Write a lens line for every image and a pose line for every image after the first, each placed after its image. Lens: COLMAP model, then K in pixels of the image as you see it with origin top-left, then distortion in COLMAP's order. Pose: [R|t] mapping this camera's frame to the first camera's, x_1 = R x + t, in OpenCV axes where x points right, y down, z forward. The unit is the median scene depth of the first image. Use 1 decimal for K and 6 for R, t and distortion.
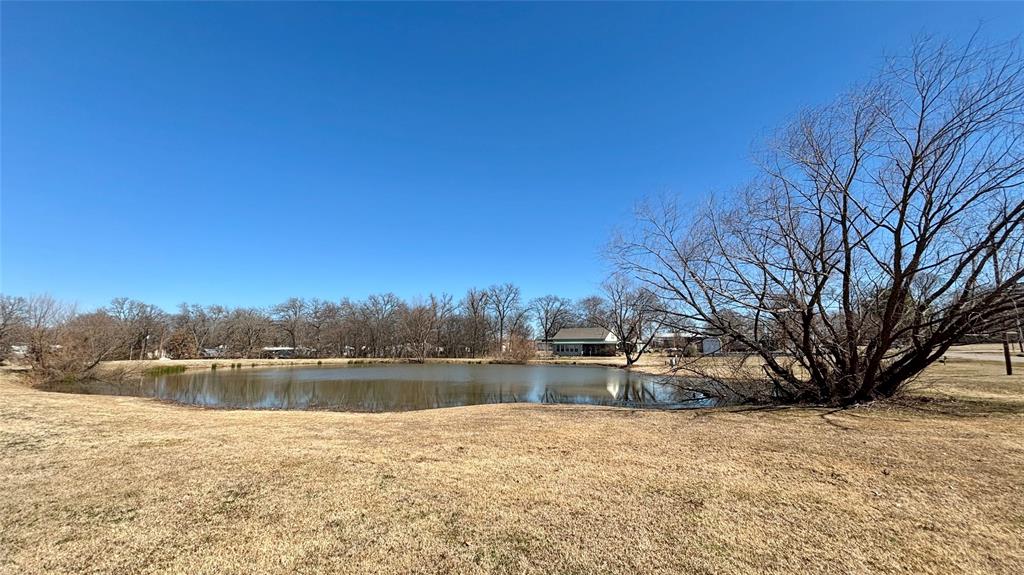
lens RADIAL K [[406.3, 0, 509.8], [0, 406.3, 279.9], [0, 0, 1]] dist [0.007945, -0.002373]
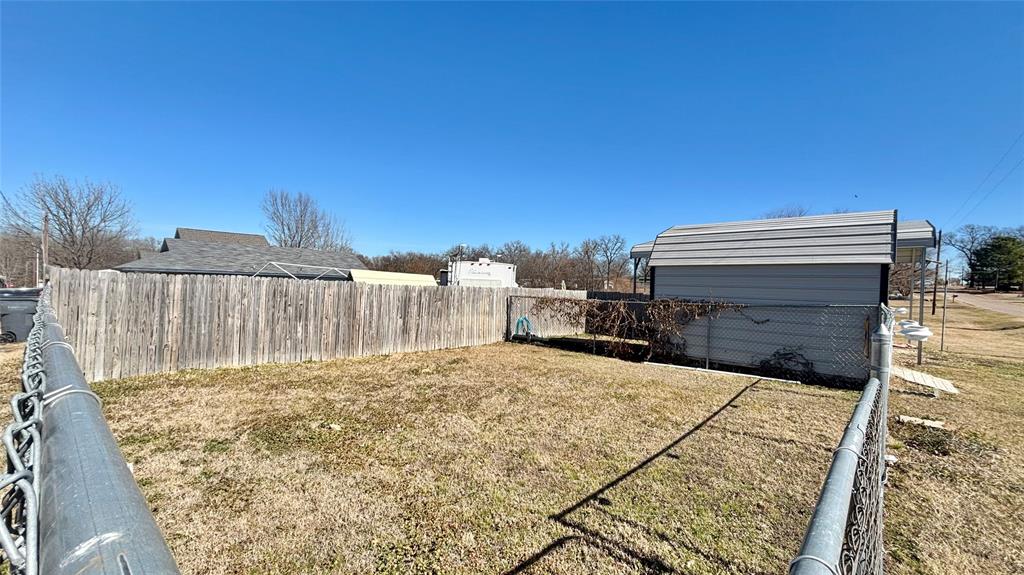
lens RADIAL K [[406.3, 0, 506.0], [0, 406.3, 283.2], [0, 0, 1]] dist [0.007945, -0.002373]
pose [[0.975172, 0.025870, -0.219935, -0.059643], [0.012052, 0.985481, 0.169357, -0.066302], [0.221123, -0.167803, 0.960701, -0.321385]]
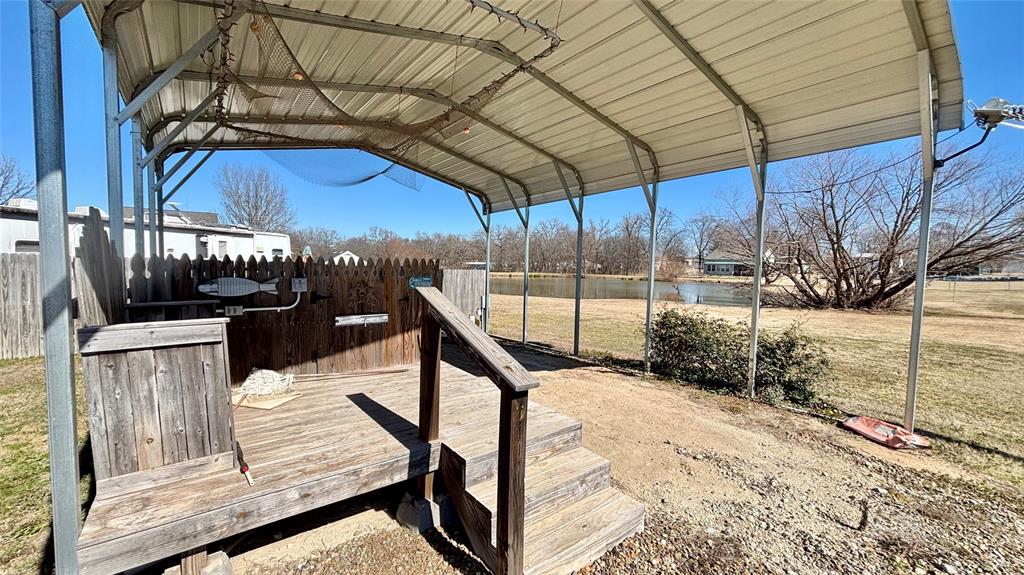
lens RADIAL K [[406.3, 0, 506.8], [0, 406.3, 291.0], [0, 0, 1]] dist [0.007945, -0.002373]
pose [[0.925492, 0.040451, -0.376601, 0.033039], [0.048483, 0.973450, 0.223705, -0.041192], [0.375651, -0.225296, 0.898959, -0.193133]]
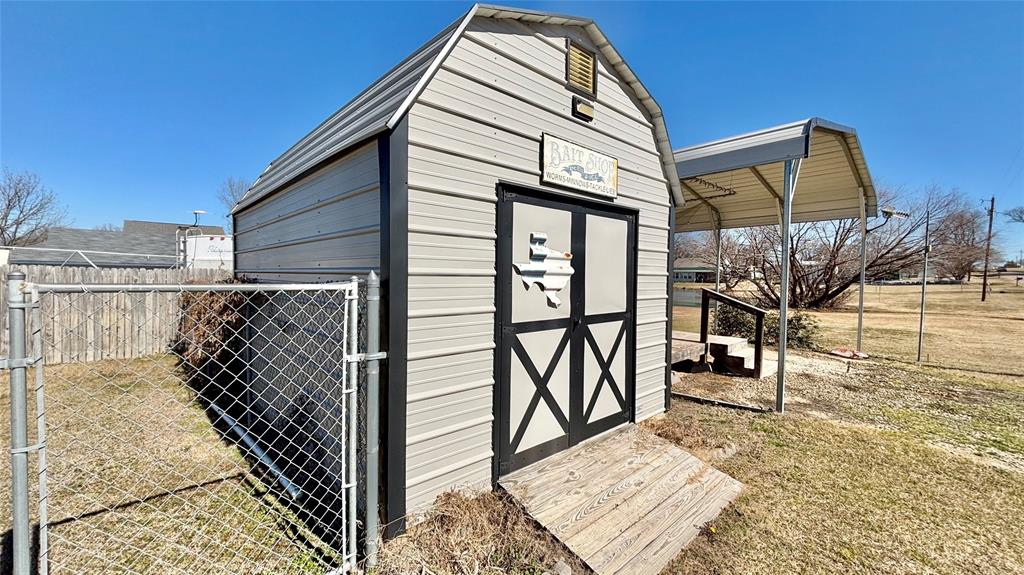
lens RADIAL K [[406.3, 0, 507.2], [0, 406.3, 292.4], [0, 0, 1]] dist [0.007945, -0.002373]
pose [[0.955846, 0.021704, -0.293065, 0.005927], [0.042120, 0.976854, 0.209721, -0.052024], [0.290833, -0.212804, 0.932808, -0.251132]]
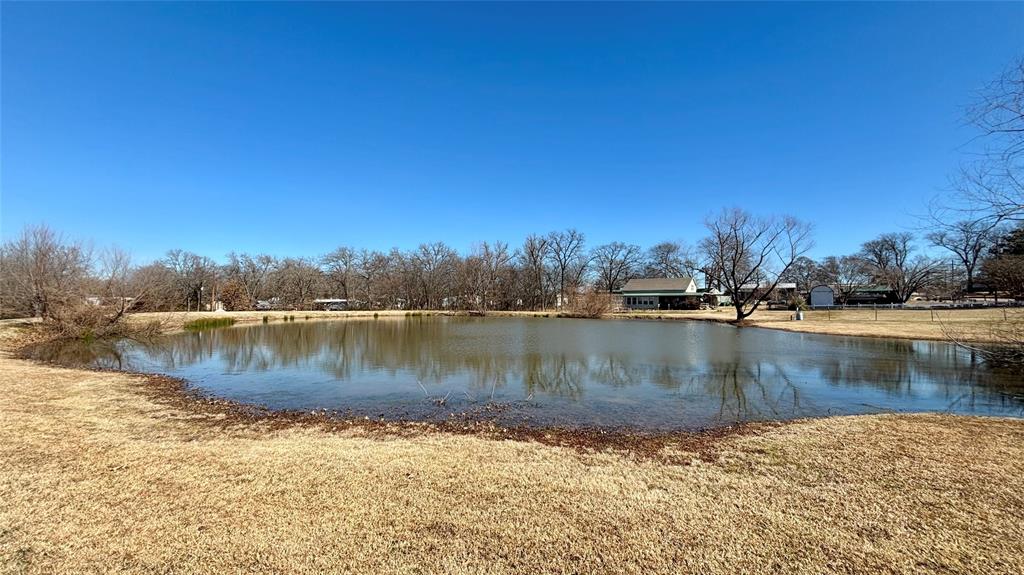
lens RADIAL K [[406.3, 0, 510.2], [0, 406.3, 280.6], [0, 0, 1]] dist [0.007945, -0.002373]
pose [[0.996026, -0.003220, -0.089008, -0.063599], [0.013412, 0.993374, 0.114144, 0.019346], [0.088051, -0.114885, 0.989469, 0.099088]]
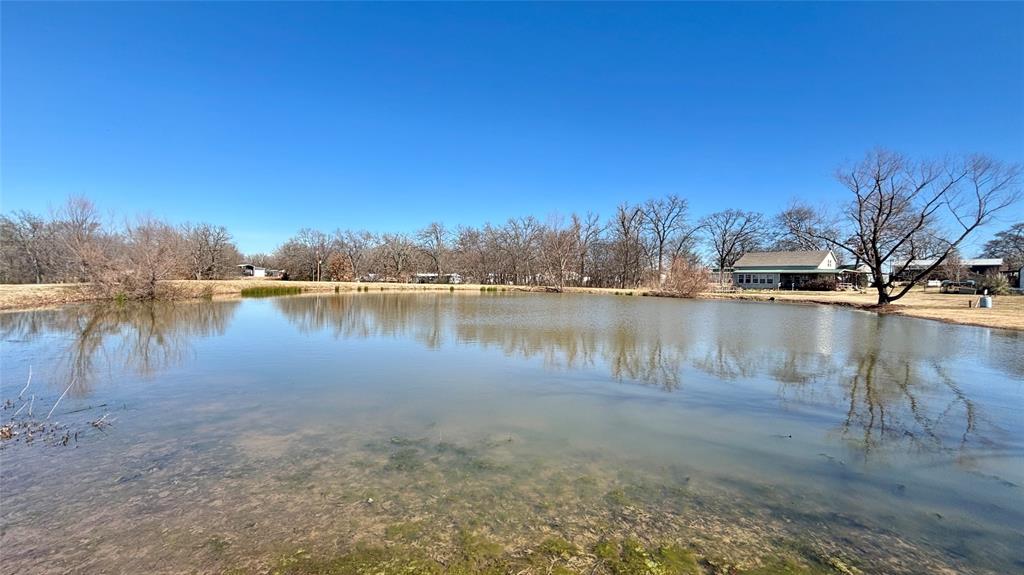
lens RADIAL K [[406.3, 0, 510.7], [0, 406.3, 284.2], [0, 0, 1]] dist [0.007945, -0.002373]
pose [[0.931166, 0.021636, -0.363953, -0.003023], [0.043680, 0.984428, 0.170276, 0.032873], [0.361969, -0.174452, 0.915721, 0.160376]]
